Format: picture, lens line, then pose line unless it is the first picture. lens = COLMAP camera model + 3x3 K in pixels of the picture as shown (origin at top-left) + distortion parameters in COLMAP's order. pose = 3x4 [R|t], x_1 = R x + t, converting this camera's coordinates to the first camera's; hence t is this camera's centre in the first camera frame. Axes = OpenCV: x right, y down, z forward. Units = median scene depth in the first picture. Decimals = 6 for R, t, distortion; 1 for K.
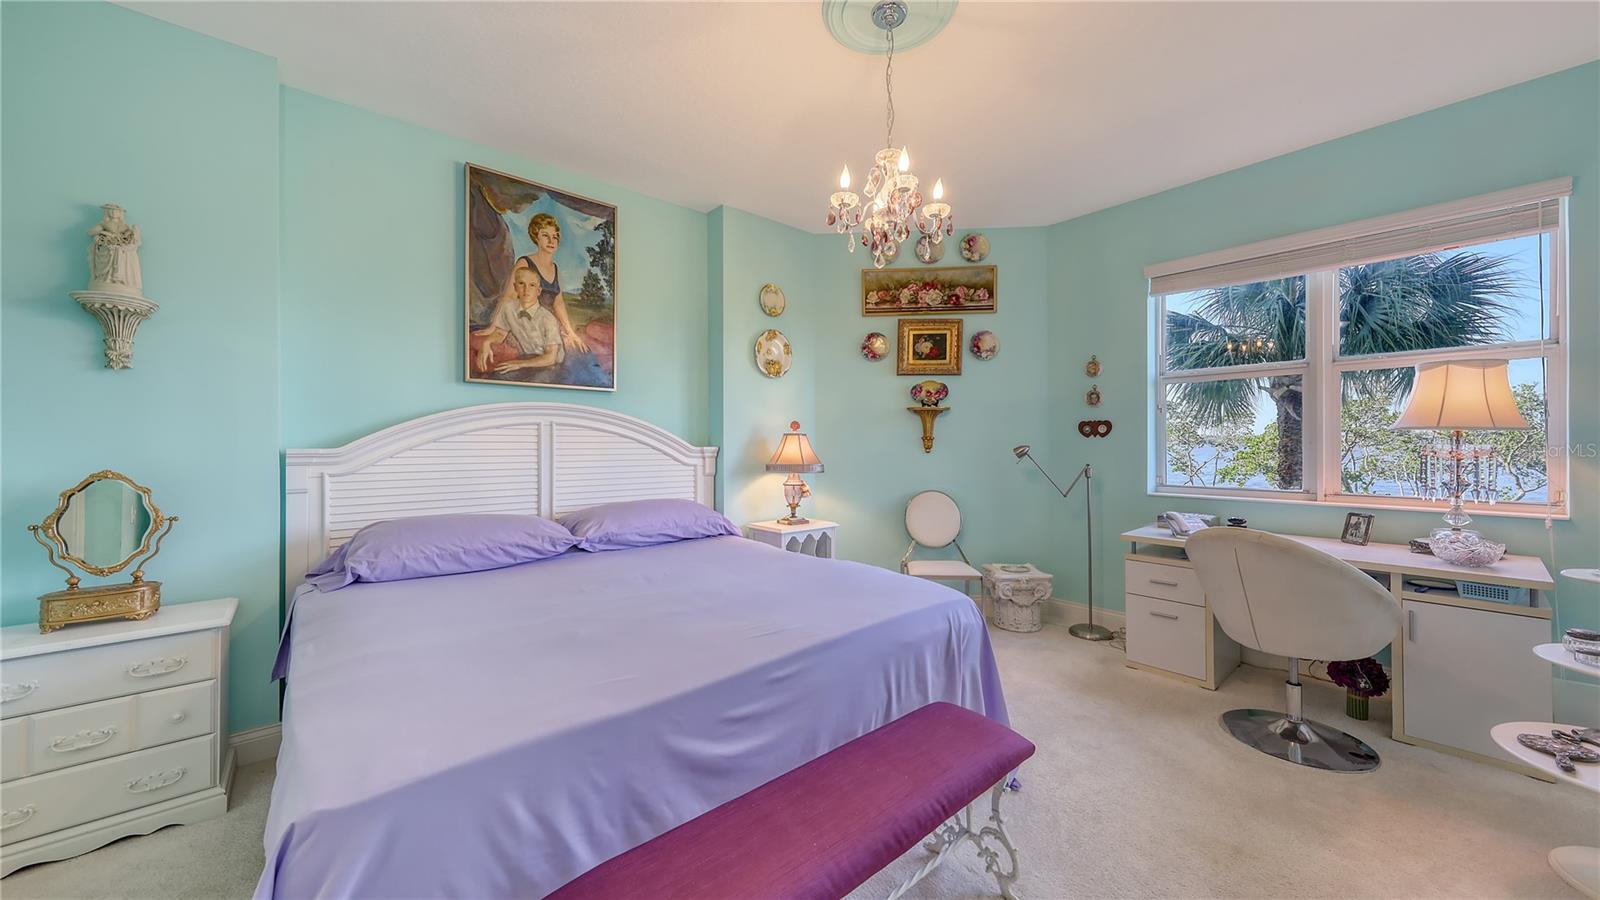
lens RADIAL K [[542.5, 0, 799.7], [0, 542.5, 440.2], [0, 0, 1]] dist [0.000897, 0.000071]
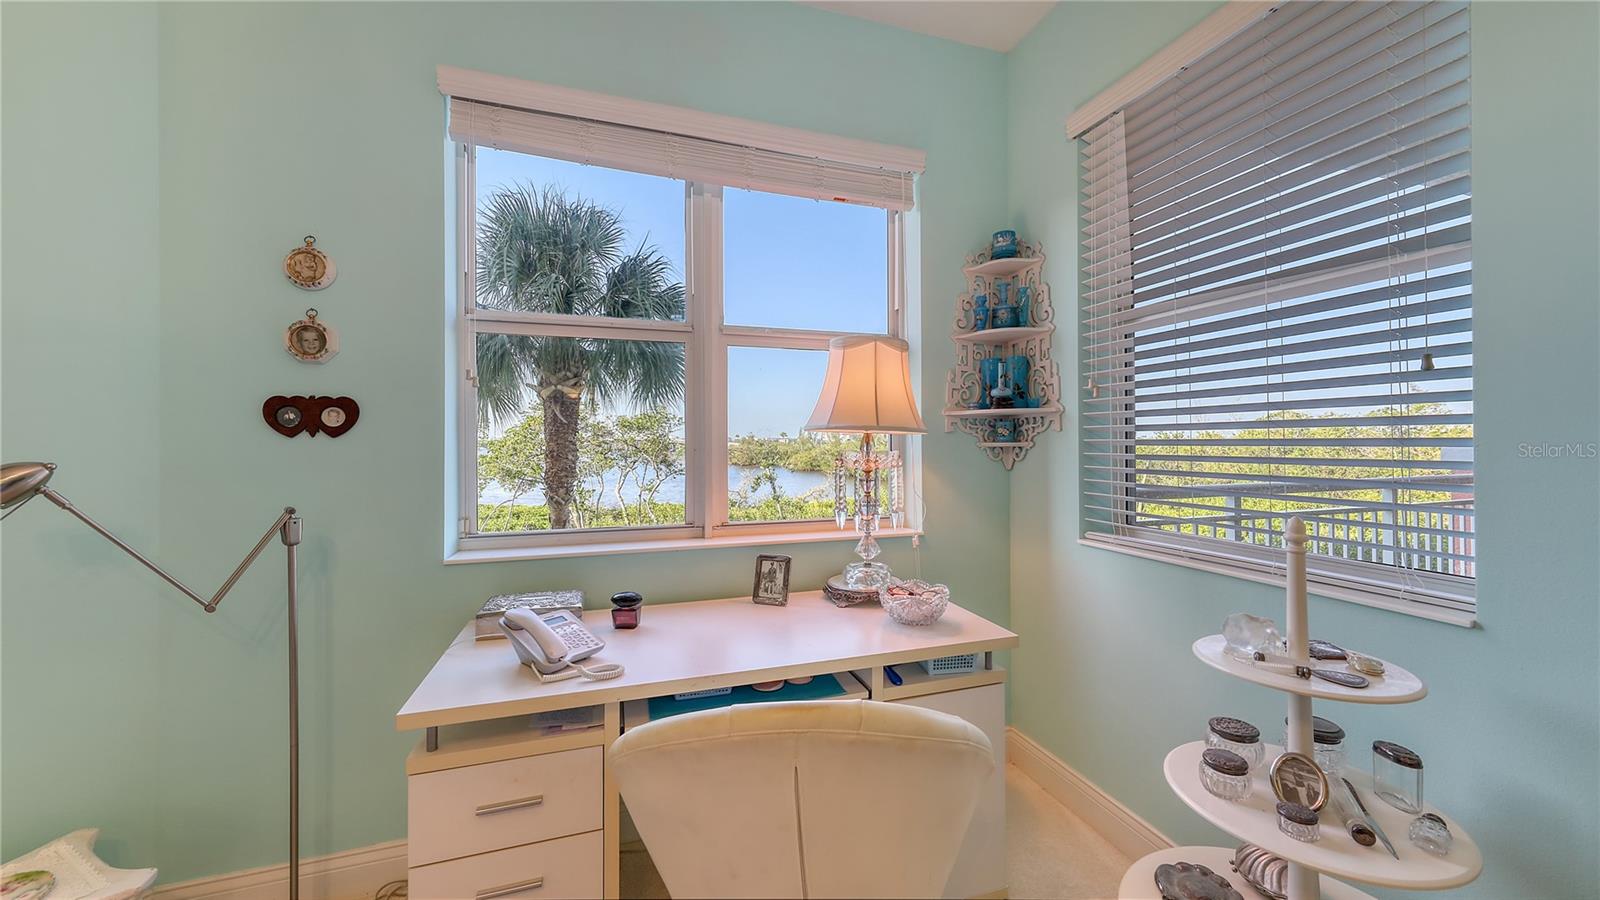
lens RADIAL K [[579.8, 0, 800.1], [0, 579.8, 441.9], [0, 0, 1]] dist [0.008702, -0.000050]
pose [[0.366894, 0.004809, 0.930250, 0.287078], [-0.001038, 0.999988, -0.004760, -0.000178], [-0.930262, 0.000781, 0.366894, 0.528445]]
